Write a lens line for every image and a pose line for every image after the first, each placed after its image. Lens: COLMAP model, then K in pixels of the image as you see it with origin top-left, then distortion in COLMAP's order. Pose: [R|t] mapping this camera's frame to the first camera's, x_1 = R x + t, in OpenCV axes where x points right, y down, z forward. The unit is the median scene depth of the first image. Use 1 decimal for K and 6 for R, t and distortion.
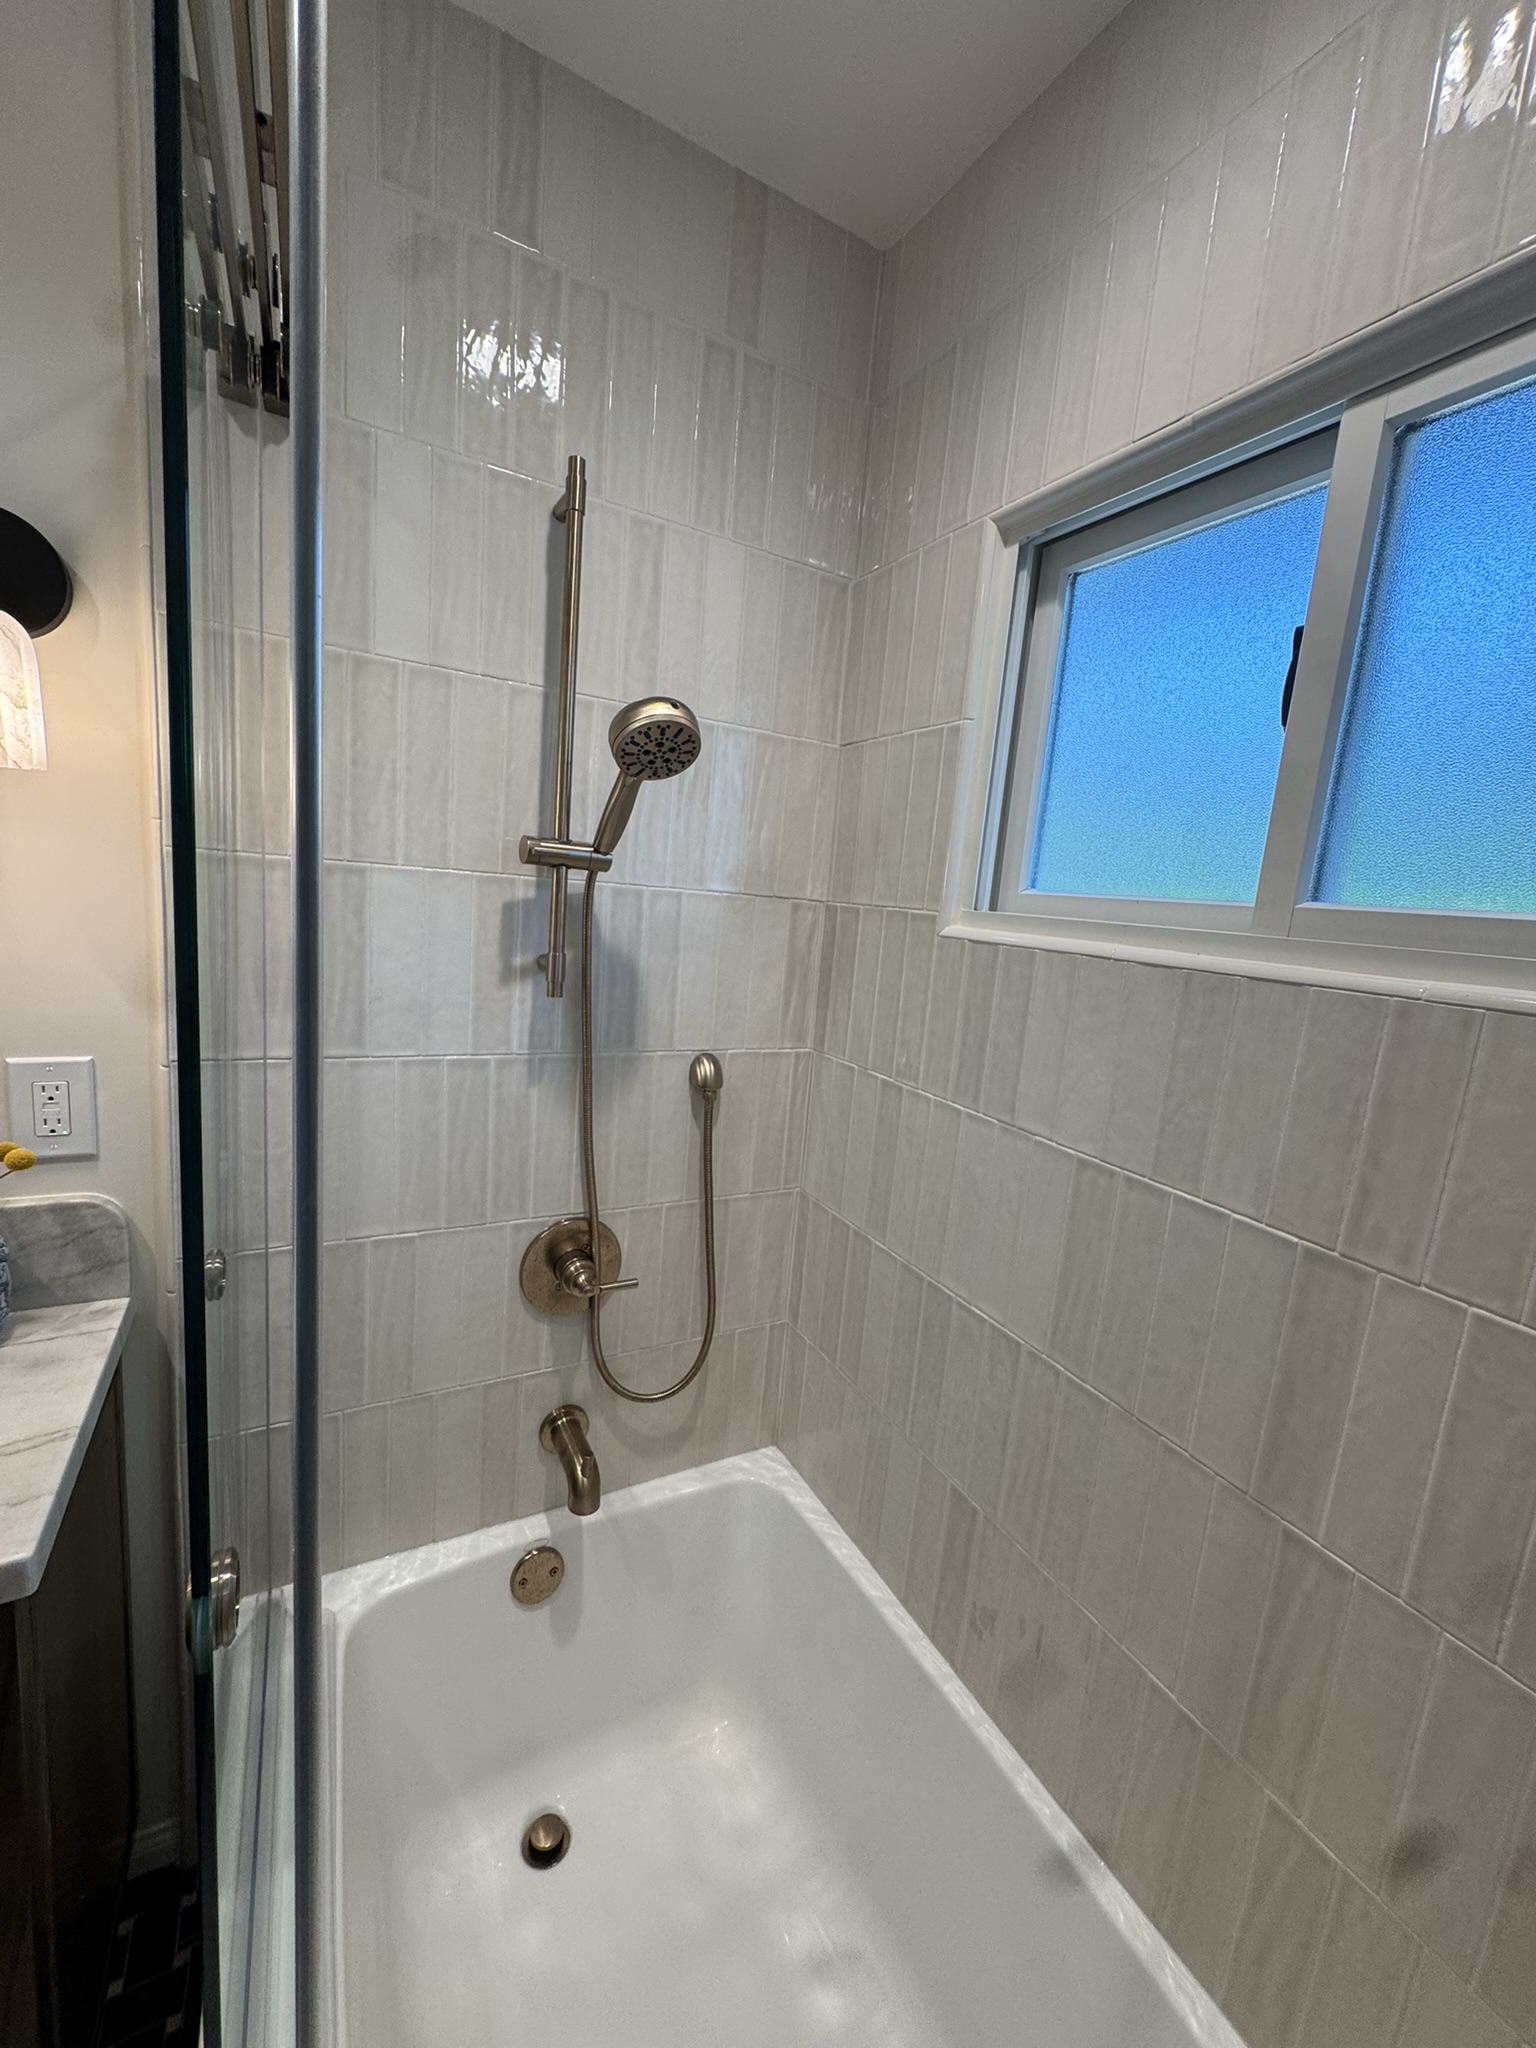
lens RADIAL K [[816.3, 0, 772.4], [0, 816.3, 1024.7], [0, 0, 1]] dist [-0.003341, 0.000104]
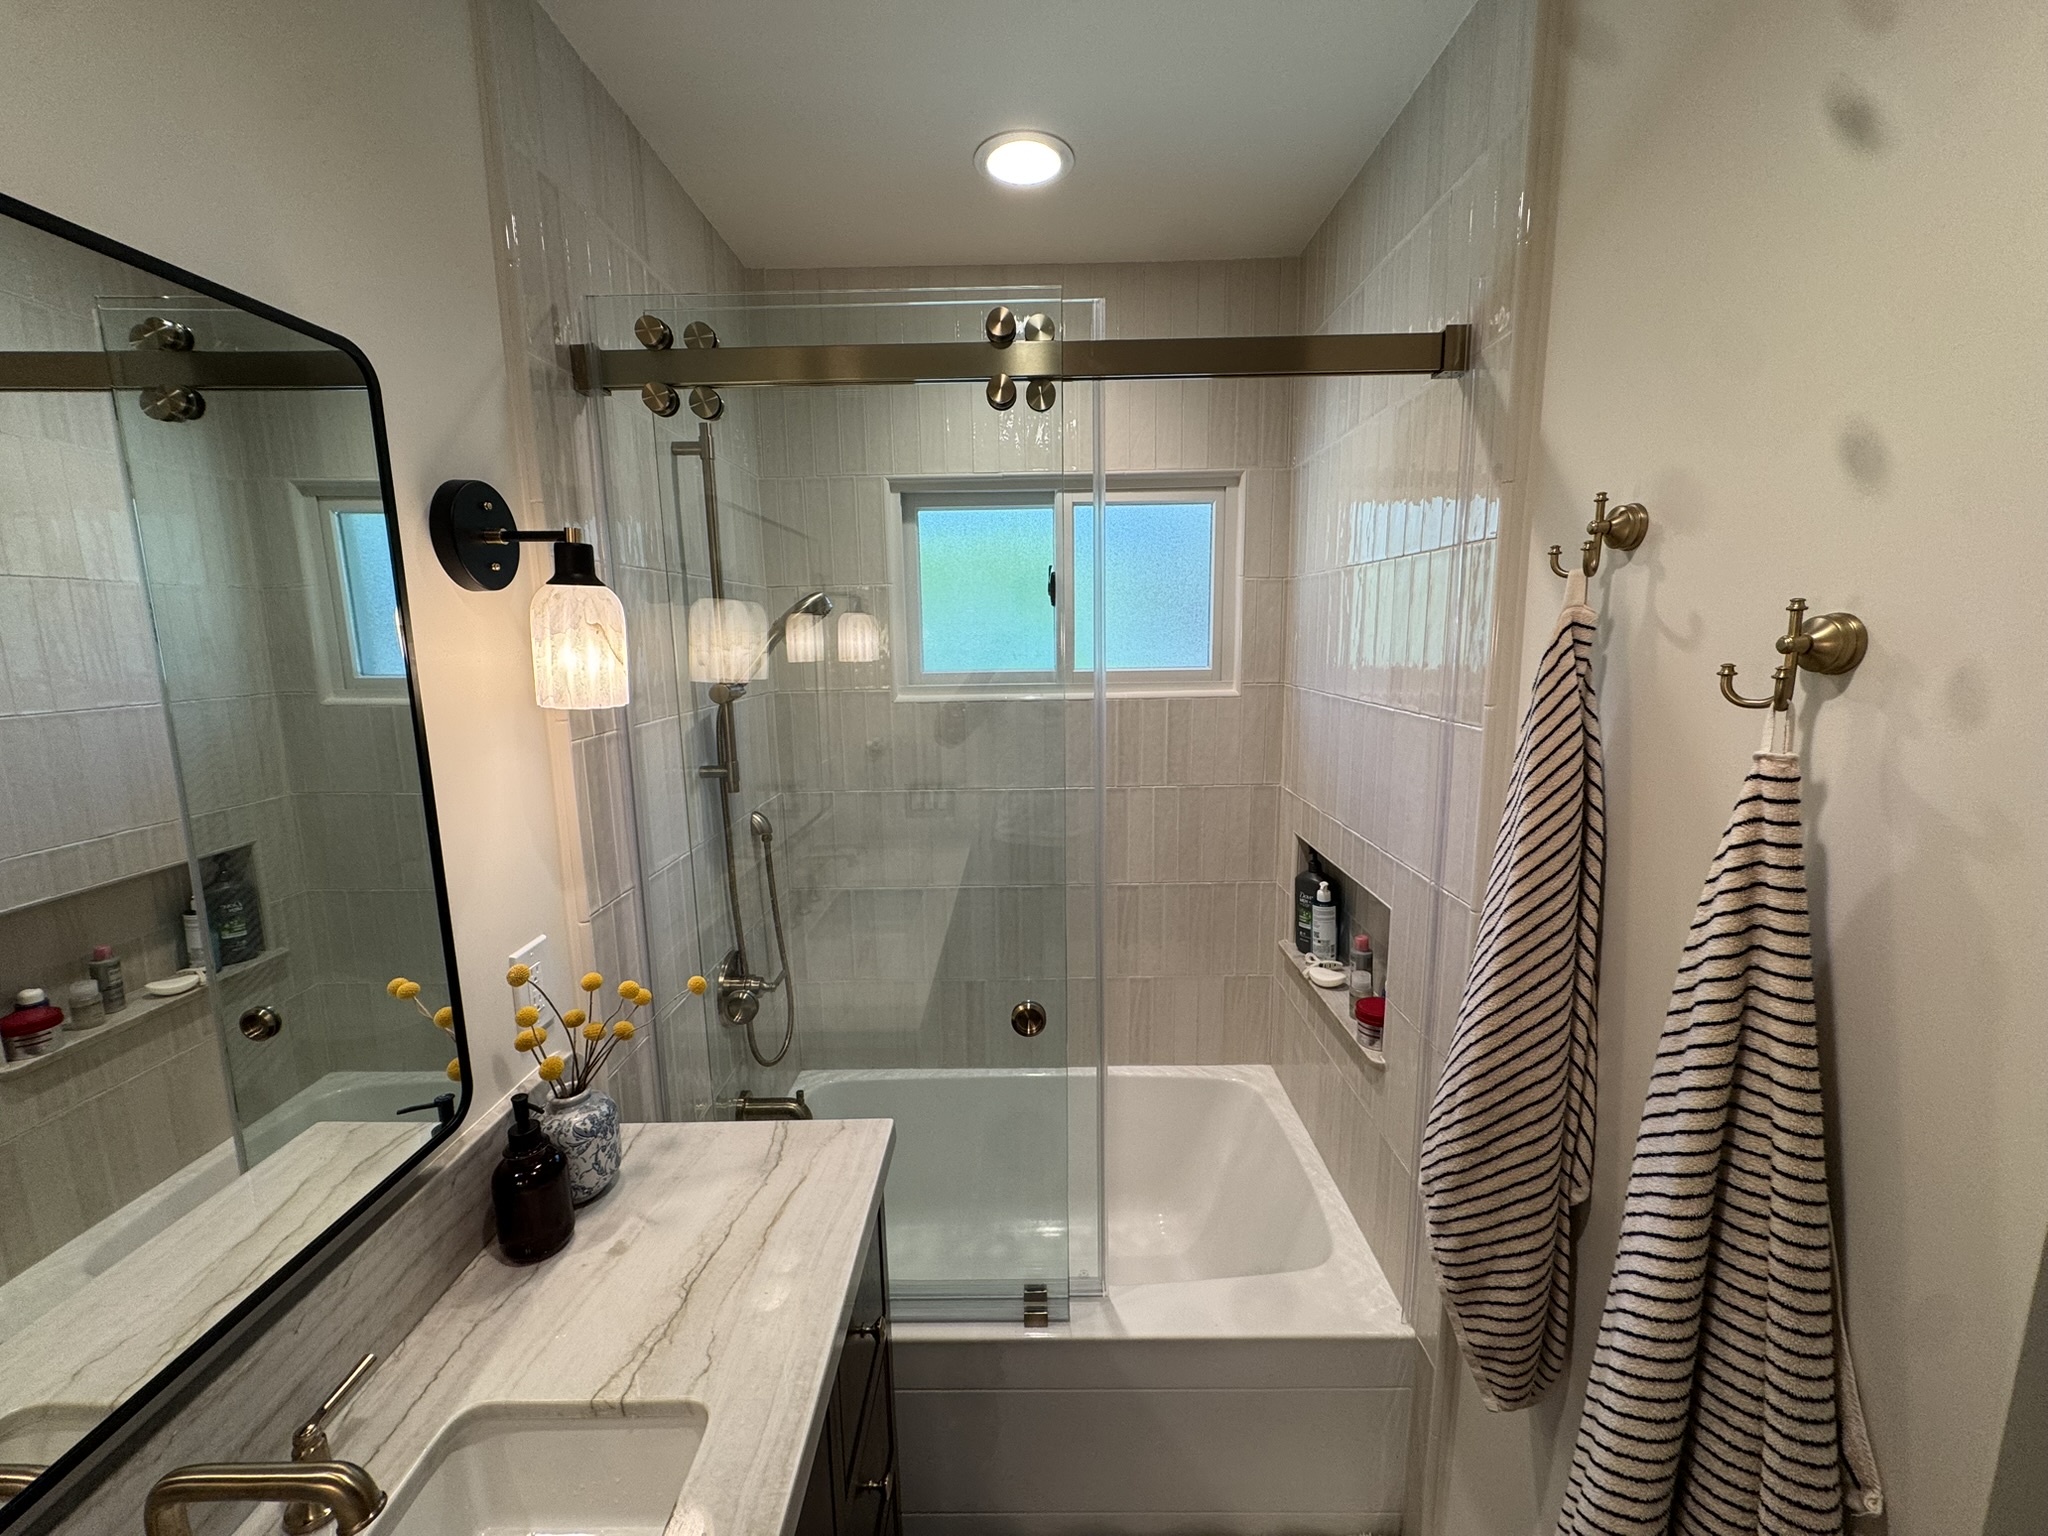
lens RADIAL K [[816.3, 0, 1023.1], [0, 816.3, 764.4], [0, 0, 1]] dist [-0.003341, 0.000104]
pose [[0.489329, -0.235174, 0.839792, -1.228399], [0.196287, 0.967946, 0.156690, -0.208766], [-0.849722, 0.088167, 0.519806, -0.167478]]
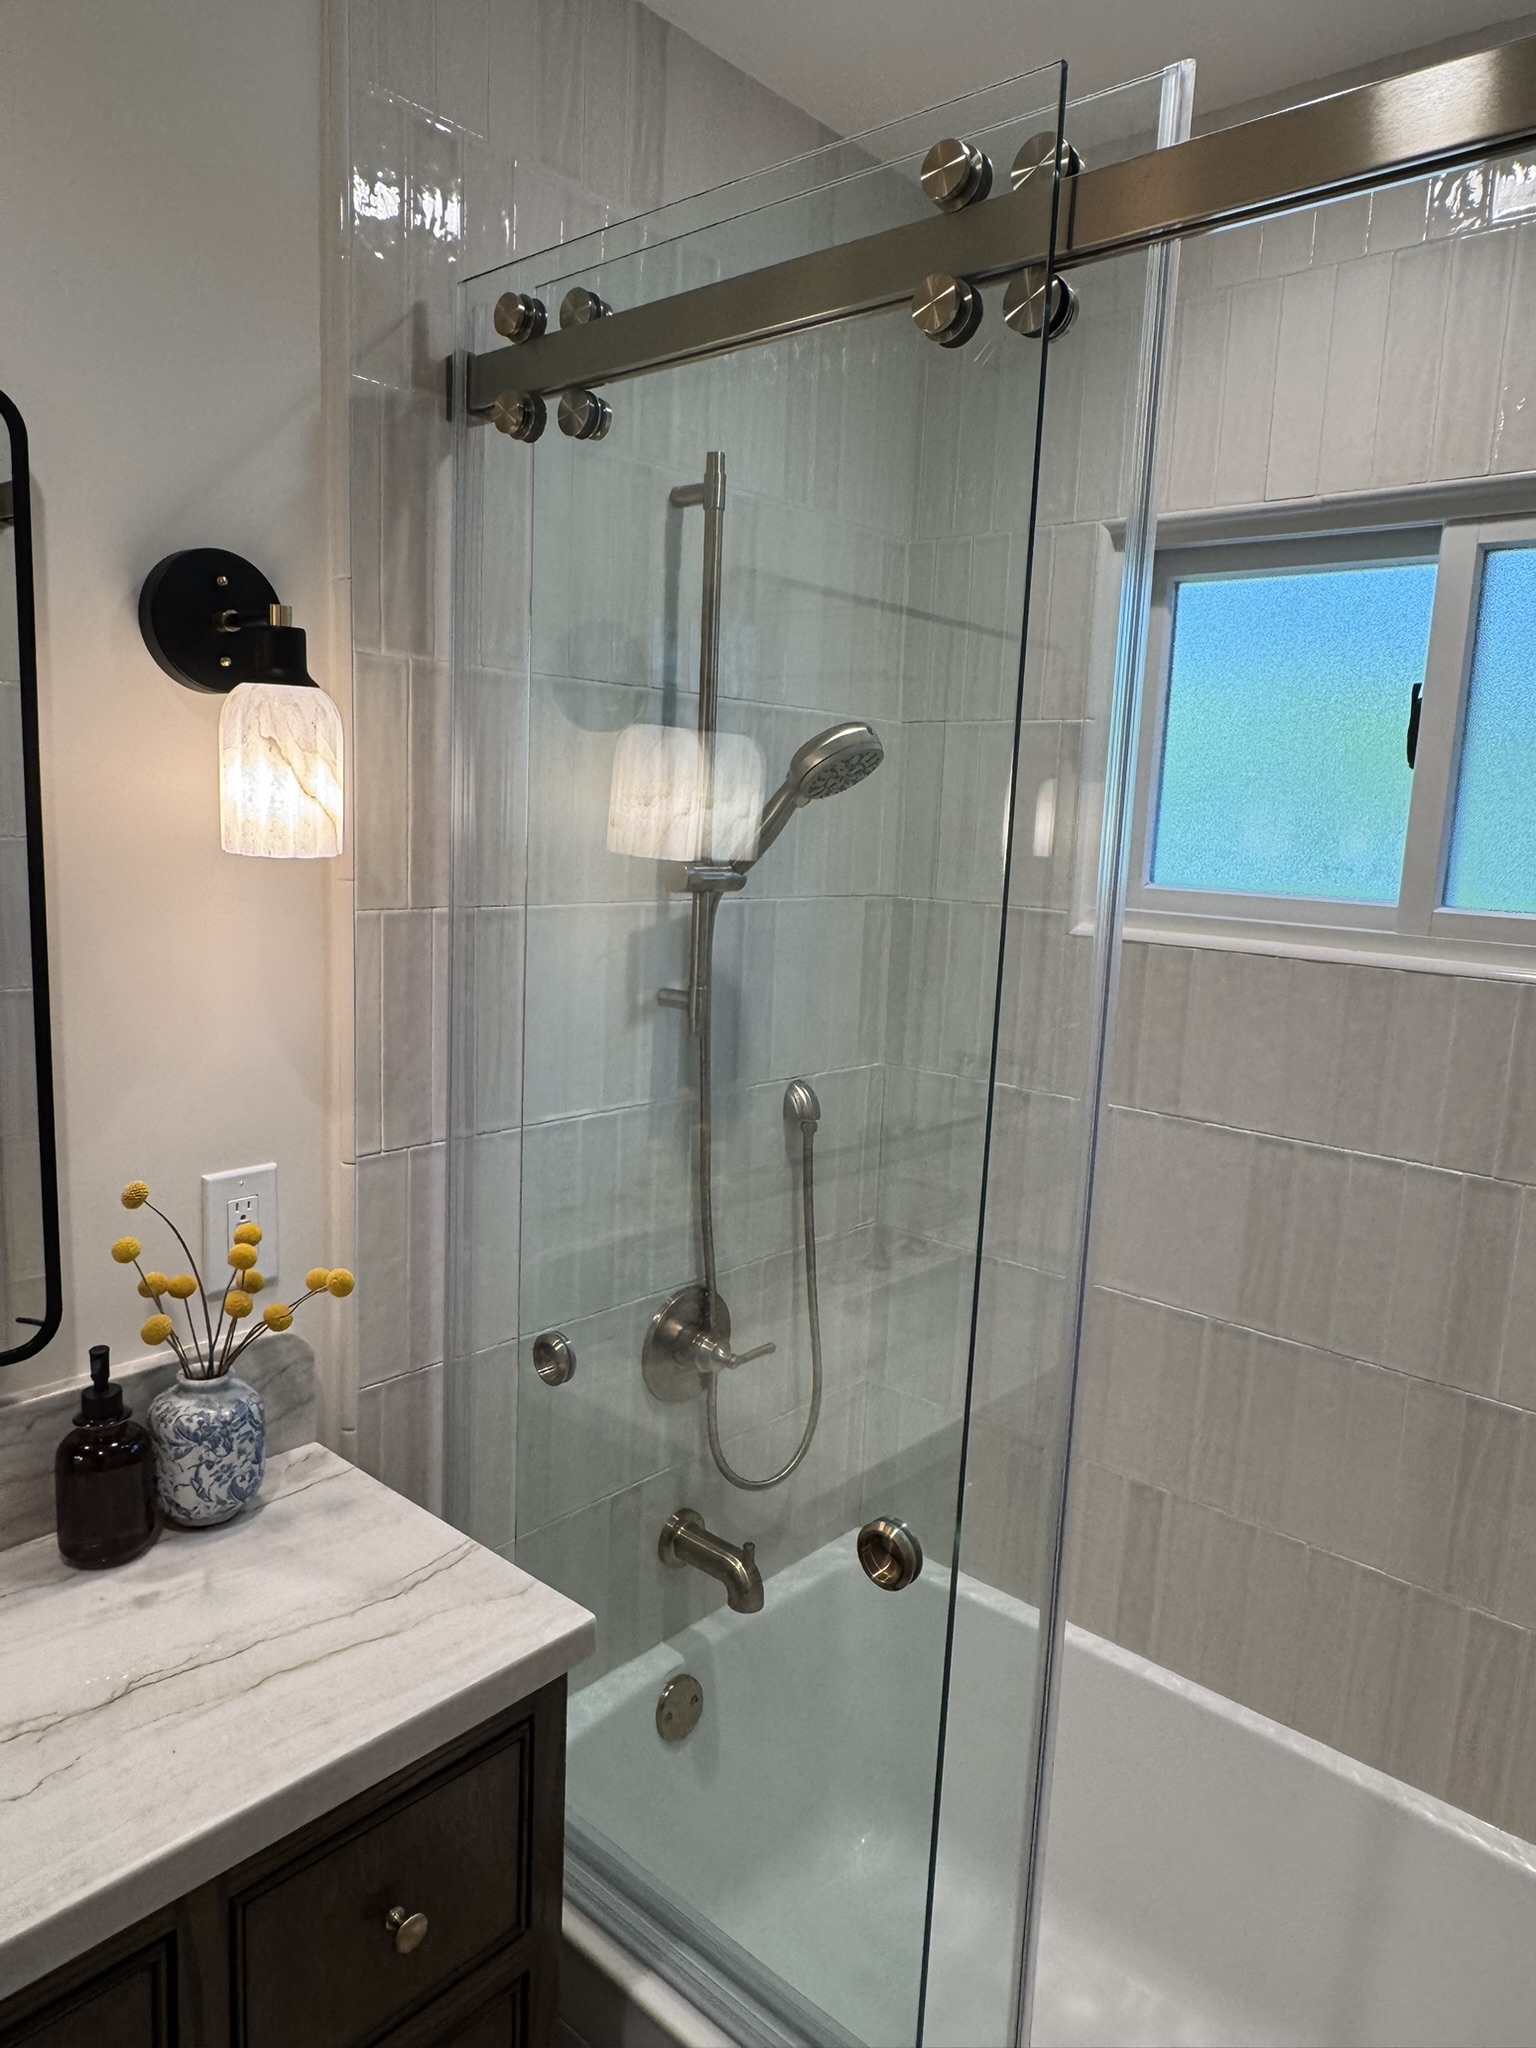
lens RADIAL K [[1342.4, 0, 768.0], [0, 1342.4, 1024.0], [0, 0, 1]] dist [-0.007020, 0.002703]
pose [[0.942388, -0.096089, 0.320424, -0.682394], [0.089902, 0.995367, 0.034083, -0.092459], [-0.322214, -0.003313, 0.946661, -0.423933]]
